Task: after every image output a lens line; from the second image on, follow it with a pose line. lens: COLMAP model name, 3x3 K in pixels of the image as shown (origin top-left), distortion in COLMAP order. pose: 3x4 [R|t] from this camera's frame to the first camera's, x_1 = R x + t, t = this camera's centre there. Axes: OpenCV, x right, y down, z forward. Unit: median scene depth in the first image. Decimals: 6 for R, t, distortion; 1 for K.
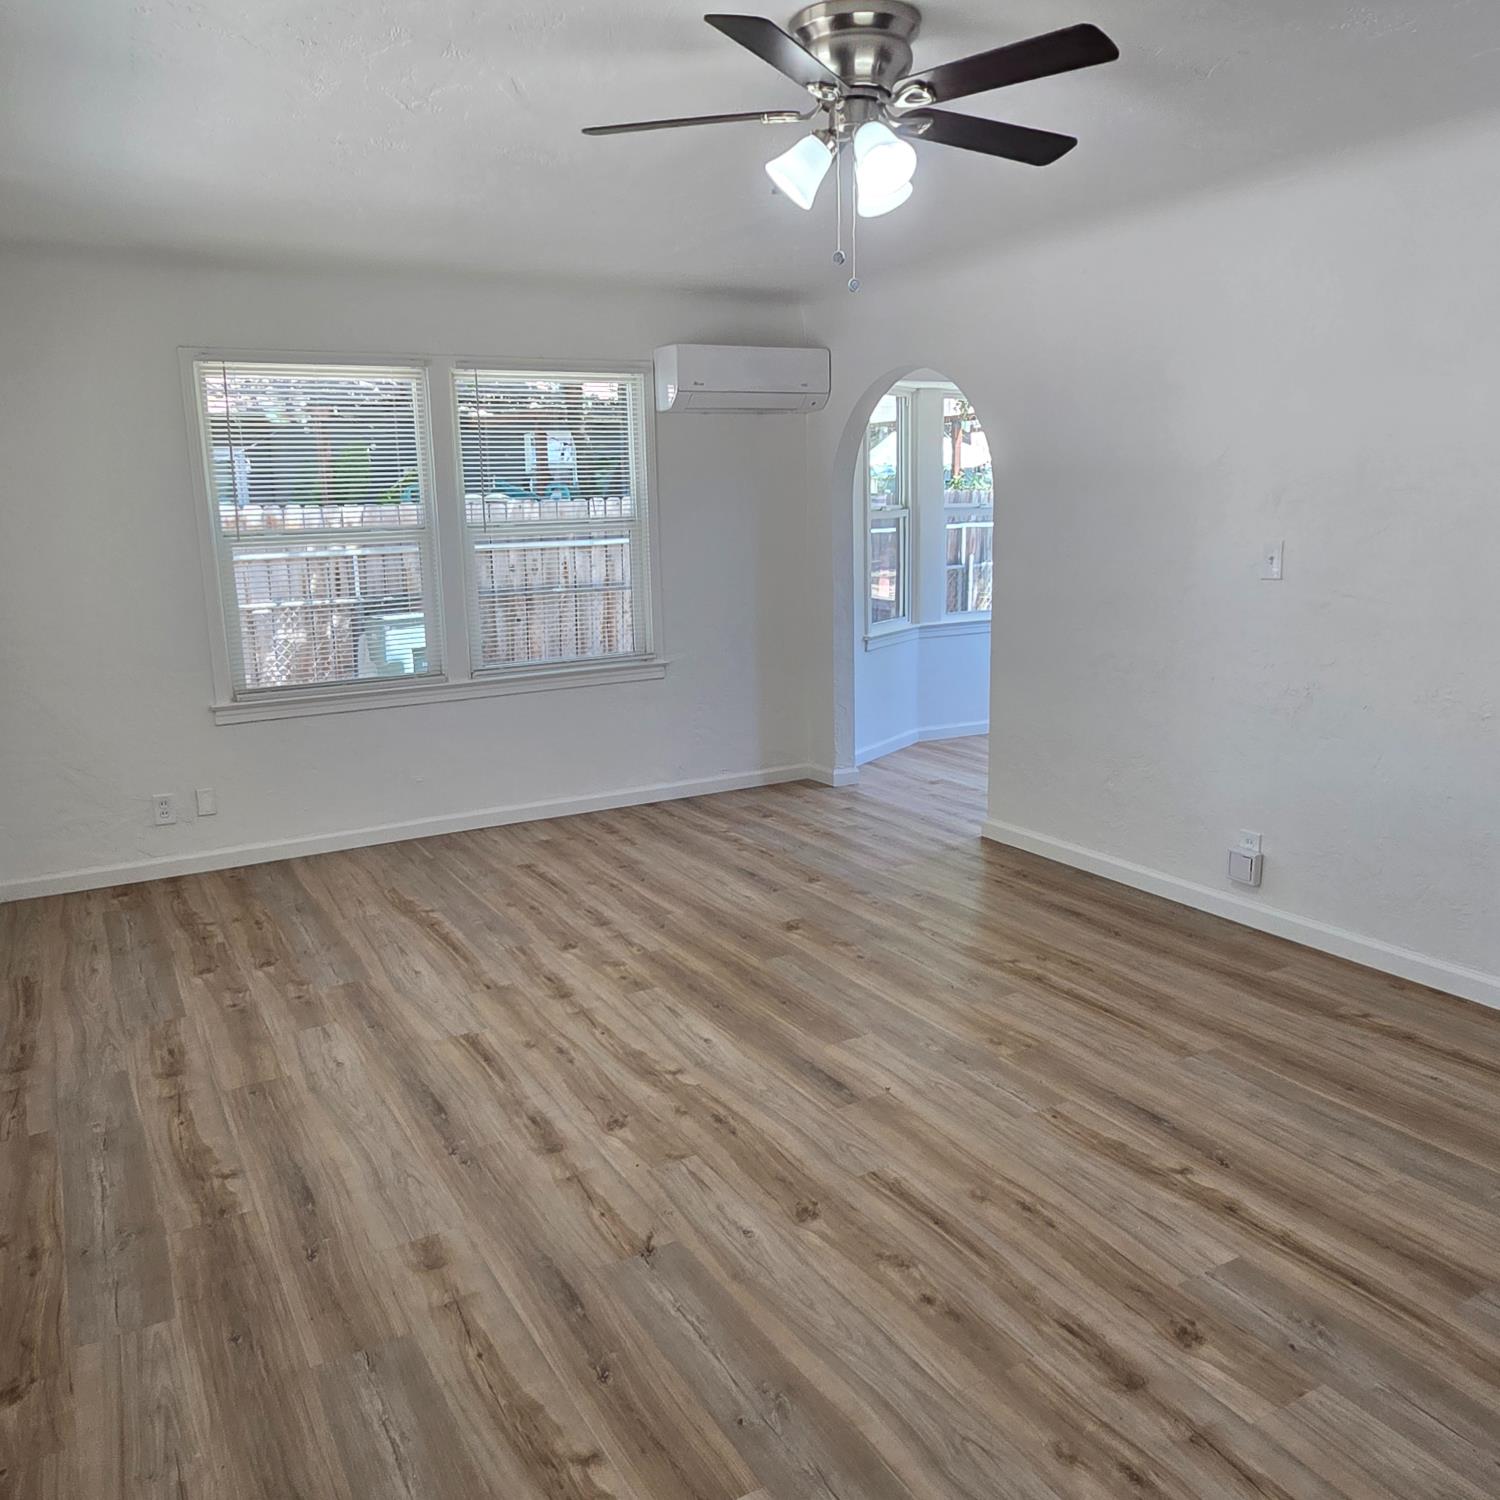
lens RADIAL K [[1237.5, 0, 748.9], [0, 1237.5, 745.9], [0, 0, 1]] dist [-0.007203, 0.009270]
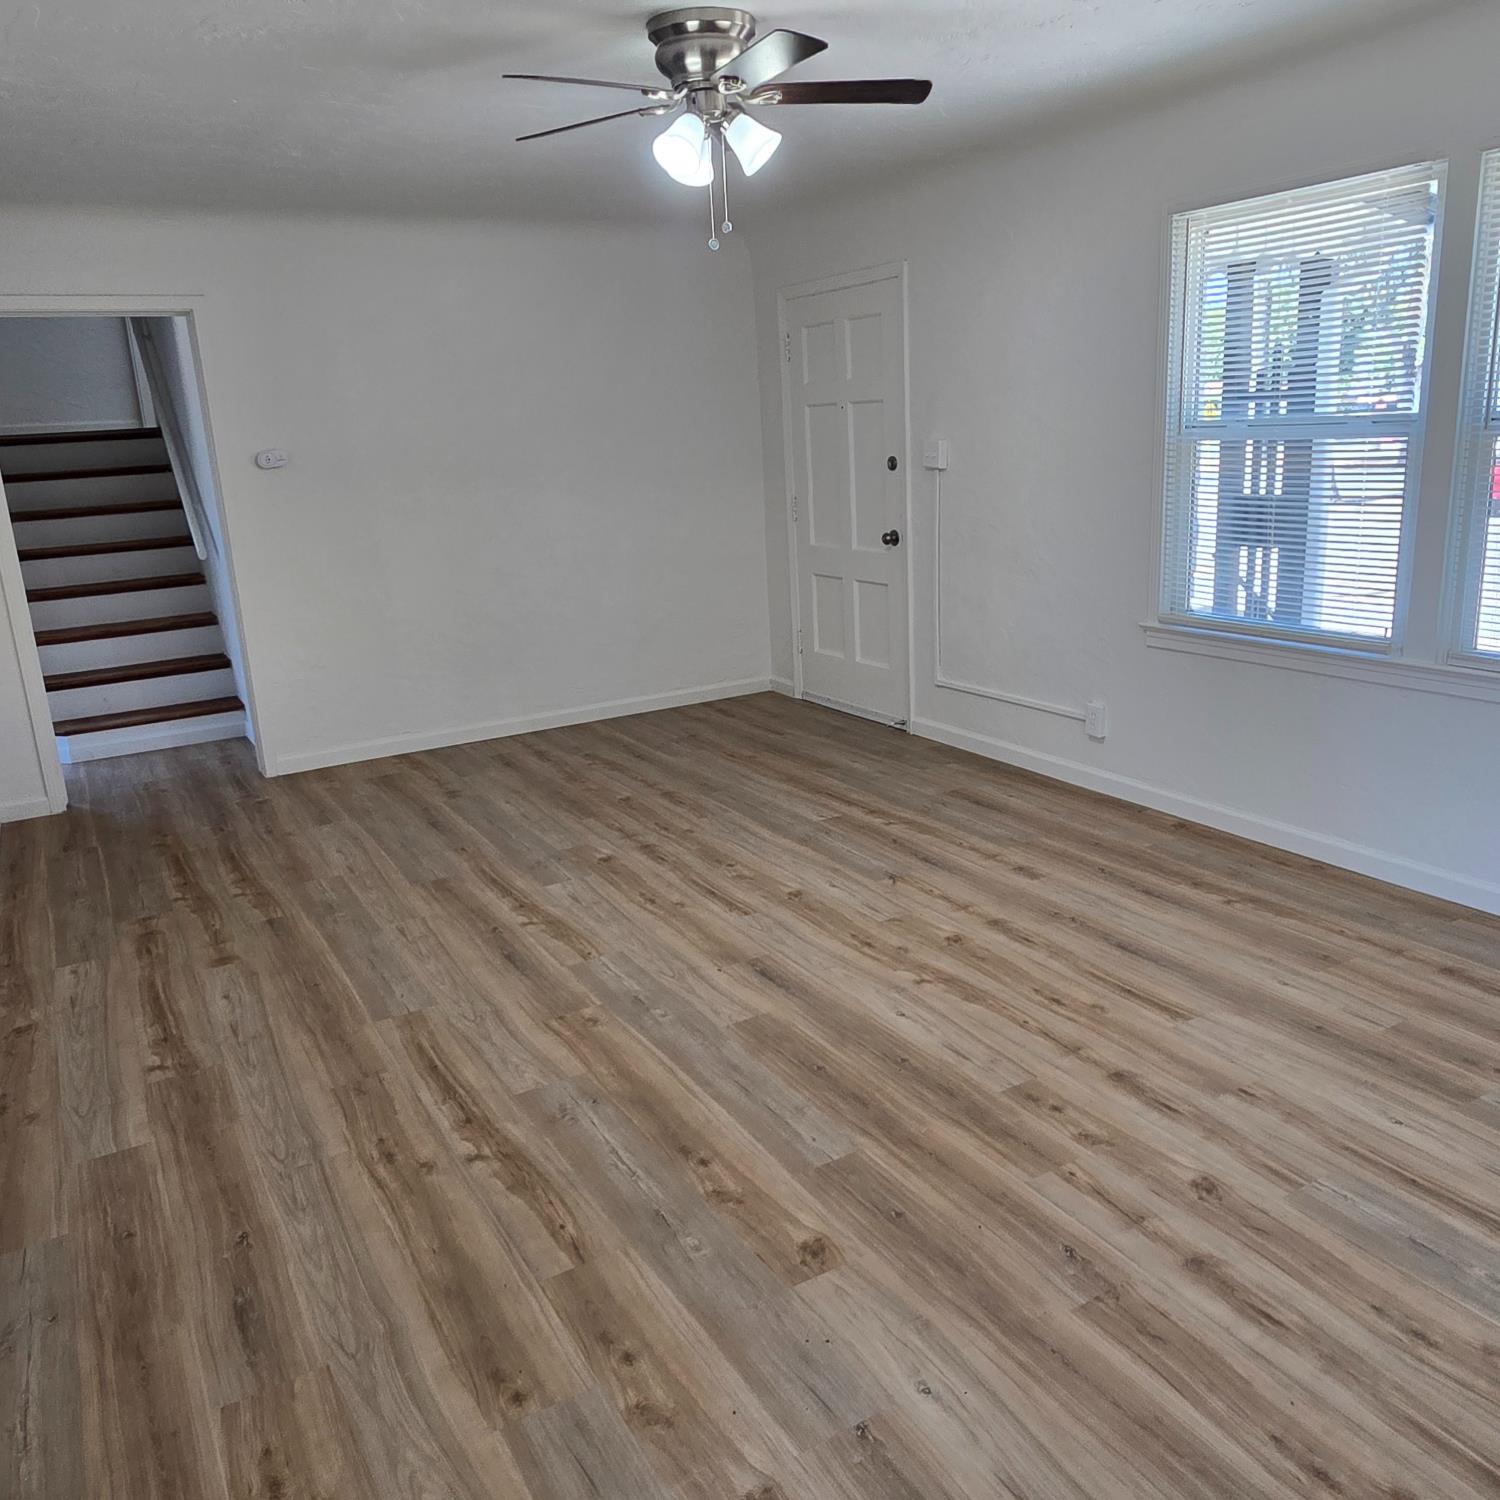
lens RADIAL K [[1237.5, 0, 750.8], [0, 1237.5, 751.2], [0, 0, 1]] dist [-0.007203, 0.009270]
pose [[-0.996970, 0.075558, 0.018468, 0.048974], [0.075968, 0.894891, 0.439771, -0.371778], [0.016701, 0.439842, -0.897920, 1.872325]]
